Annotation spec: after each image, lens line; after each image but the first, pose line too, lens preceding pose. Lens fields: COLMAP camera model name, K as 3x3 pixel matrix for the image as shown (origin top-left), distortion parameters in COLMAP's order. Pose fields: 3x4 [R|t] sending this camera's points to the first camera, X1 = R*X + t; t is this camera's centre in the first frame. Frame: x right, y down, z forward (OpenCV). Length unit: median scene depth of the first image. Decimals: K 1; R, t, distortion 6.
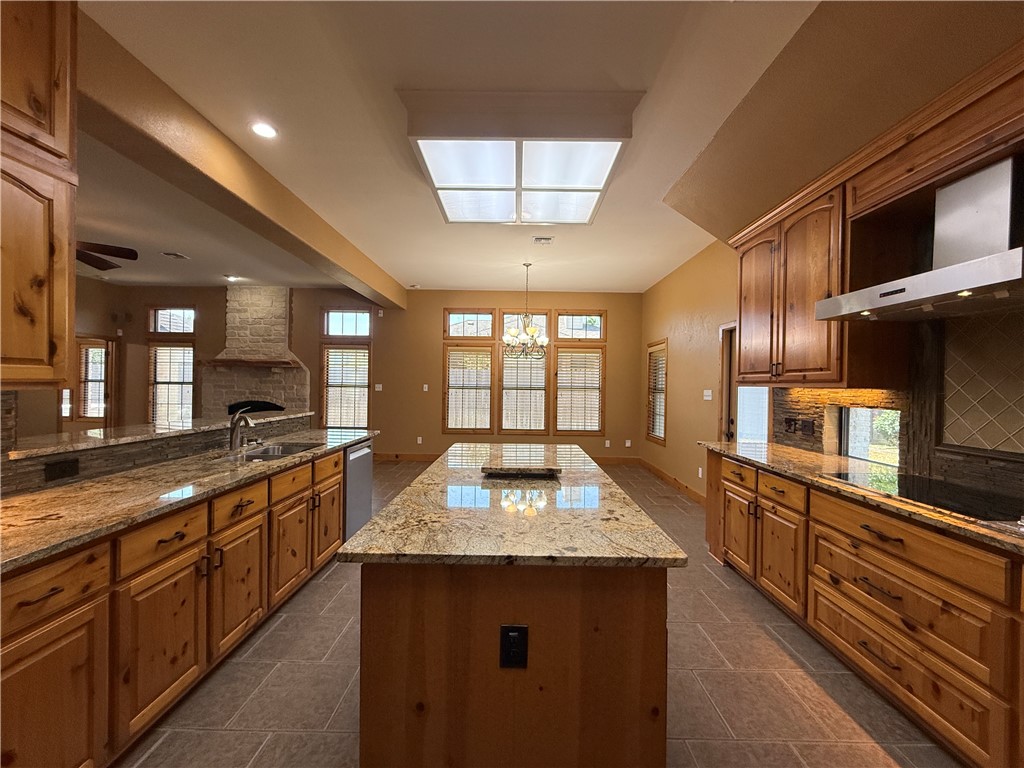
lens RADIAL K [[410.1, 0, 512.6], [0, 410.1, 384.4], [0, 0, 1]] dist [0.000477, -0.000027]
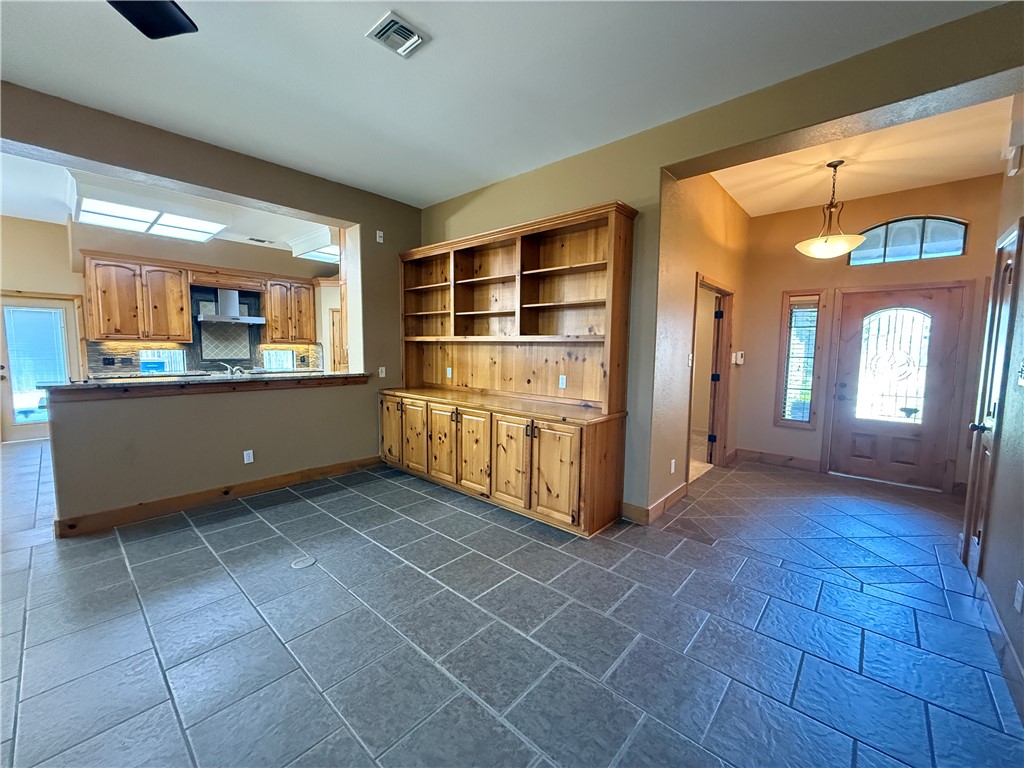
lens RADIAL K [[410.1, 0, 512.6], [0, 410.1, 384.4], [0, 0, 1]] dist [0.000477, -0.000027]
pose [[-0.748618, -0.084717, 0.657566, -1.100218], [-0.025024, 0.994707, 0.099663, -0.017440], [-0.662529, 0.058154, -0.746776, 0.658695]]
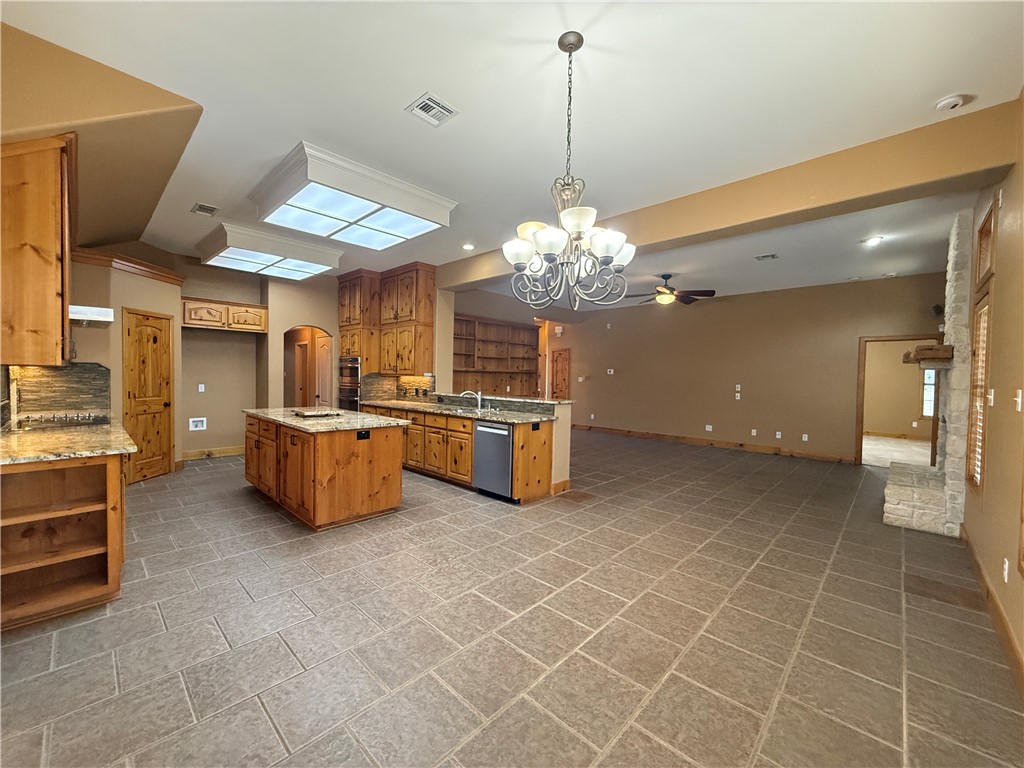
lens RADIAL K [[410.1, 0, 512.6], [0, 410.1, 384.4], [0, 0, 1]] dist [0.000477, -0.000027]
pose [[-0.680959, -0.010354, -0.732249, 0.312224], [-0.027928, 0.999540, 0.011839, 0.004426], [0.731789, 0.028512, -0.680934, 1.143935]]
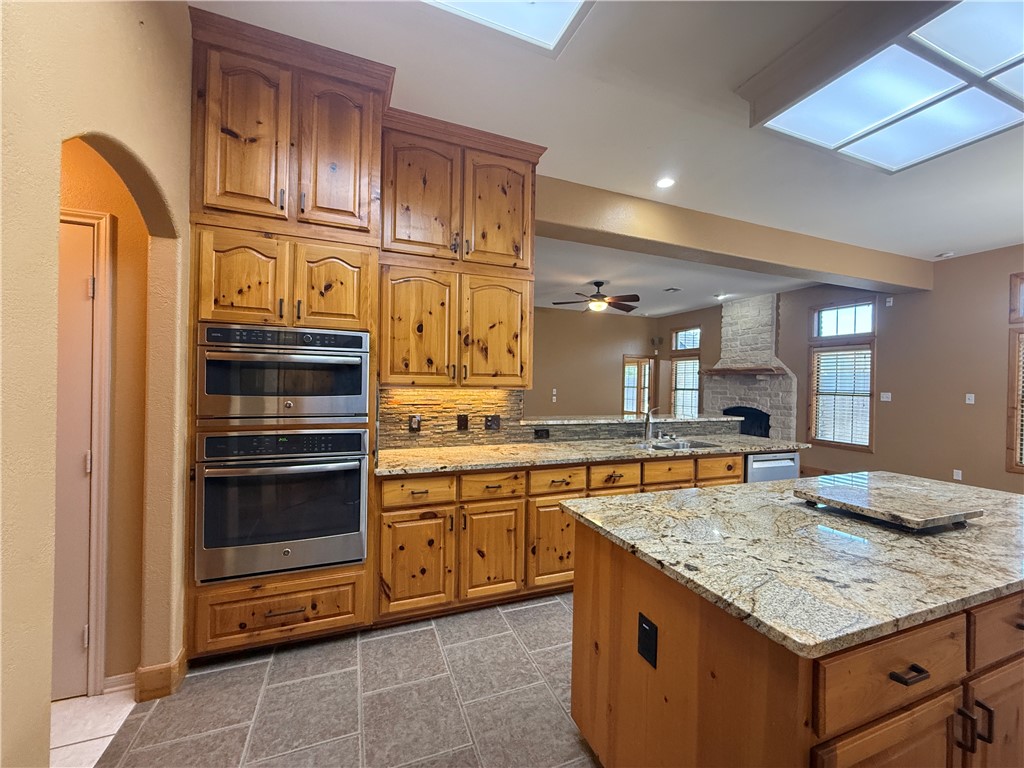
lens RADIAL K [[410.1, 0, 512.6], [0, 410.1, 384.4], [0, 0, 1]] dist [0.000477, -0.000027]
pose [[0.371891, -0.005195, -0.928262, 0.165967], [-0.013199, 0.999854, -0.010883, 0.002331], [0.928183, 0.016300, 0.371768, 0.057477]]
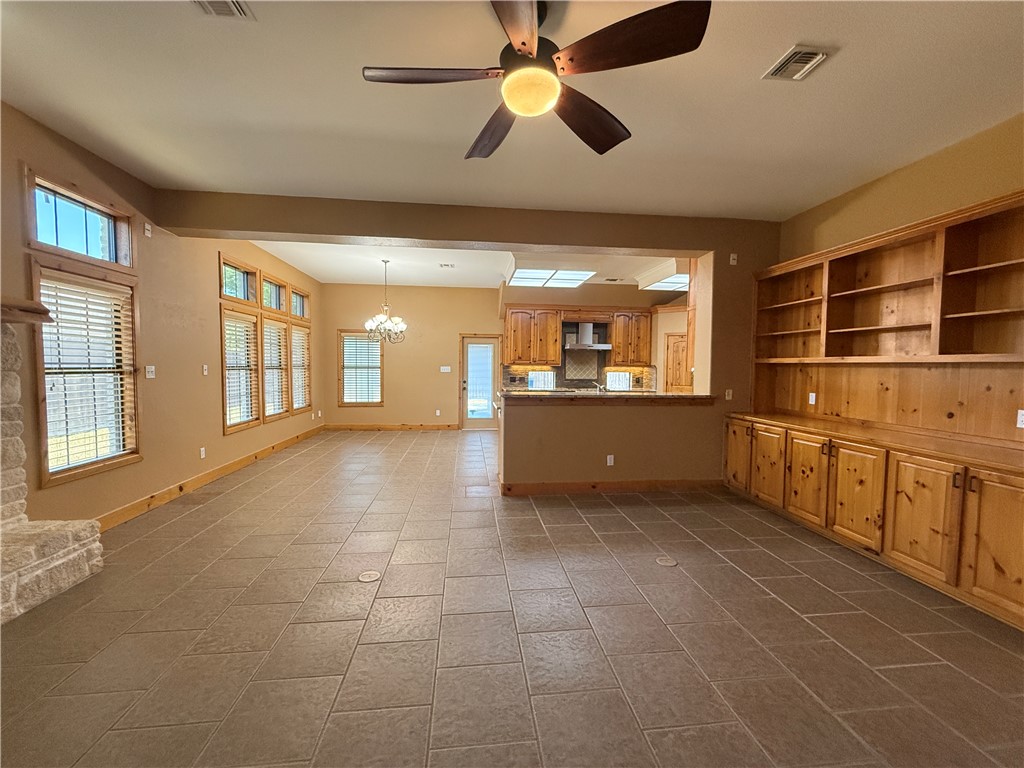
lens RADIAL K [[410.1, 0, 512.6], [0, 410.1, 384.4], [0, 0, 1]] dist [0.000477, -0.000027]
pose [[-0.117017, -0.061579, 0.991219, -1.111958], [-0.012759, 0.998087, 0.060499, -0.017527], [-0.993048, -0.005567, -0.117579, 0.732950]]
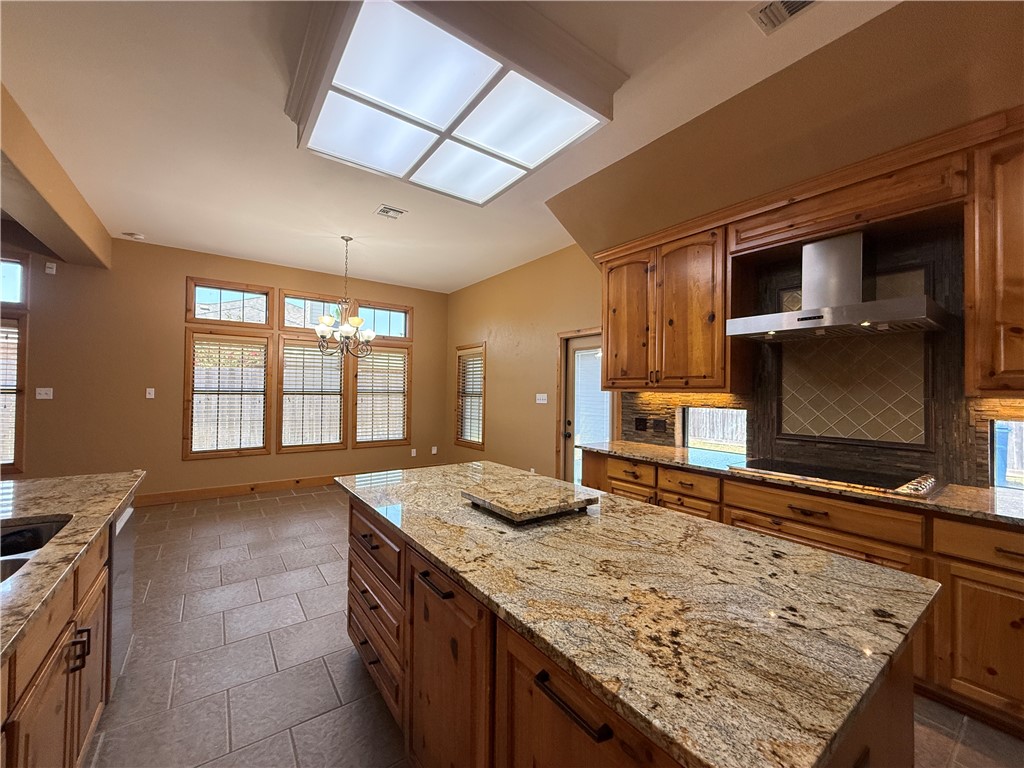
lens RADIAL K [[410.1, 0, 512.6], [0, 410.1, 384.4], [0, 0, 1]] dist [0.000477, -0.000027]
pose [[0.803221, 0.005025, 0.595660, -0.169291], [-0.001328, 0.999977, -0.006645, -0.002763], [-0.595679, 0.004546, 0.803209, 0.158002]]
